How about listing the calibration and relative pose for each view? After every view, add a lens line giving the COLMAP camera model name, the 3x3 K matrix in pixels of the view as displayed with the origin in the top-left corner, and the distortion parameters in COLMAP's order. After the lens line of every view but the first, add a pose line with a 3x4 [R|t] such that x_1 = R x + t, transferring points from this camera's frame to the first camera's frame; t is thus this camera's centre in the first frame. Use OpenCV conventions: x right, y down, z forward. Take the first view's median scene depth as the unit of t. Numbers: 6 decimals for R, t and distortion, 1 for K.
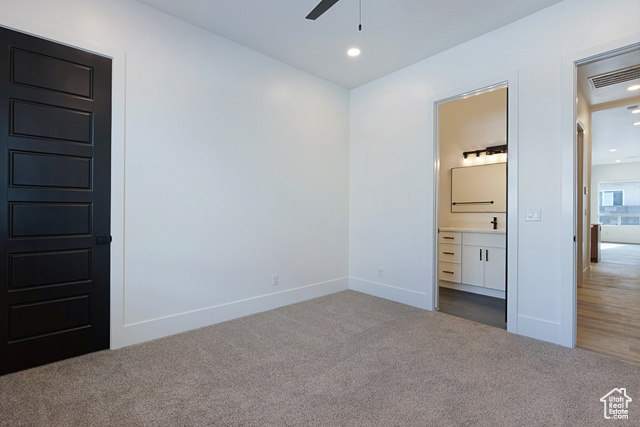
lens RADIAL K [[293.1, 0, 320.0], [0, 293.1, 213.5], [0, 0, 1]] dist [0.000515, 0.000178]
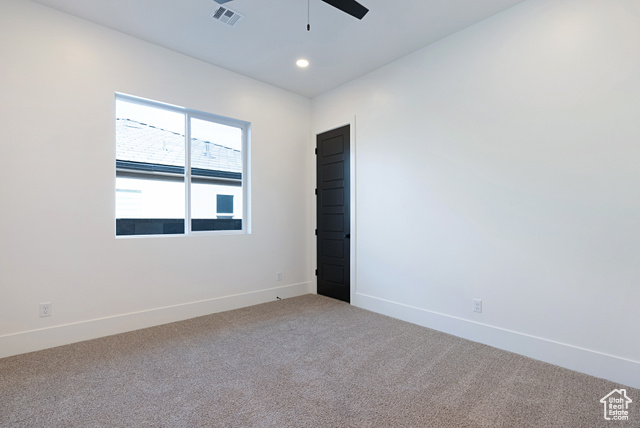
lens RADIAL K [[293.1, 0, 320.0], [0, 293.1, 214.0], [0, 0, 1]] dist [0.000515, 0.000178]
pose [[-0.032651, -0.024111, -0.999176, 0.938761], [0.006565, 0.999682, -0.024338, 0.001098], [0.999445, -0.007354, -0.032483, 0.896250]]
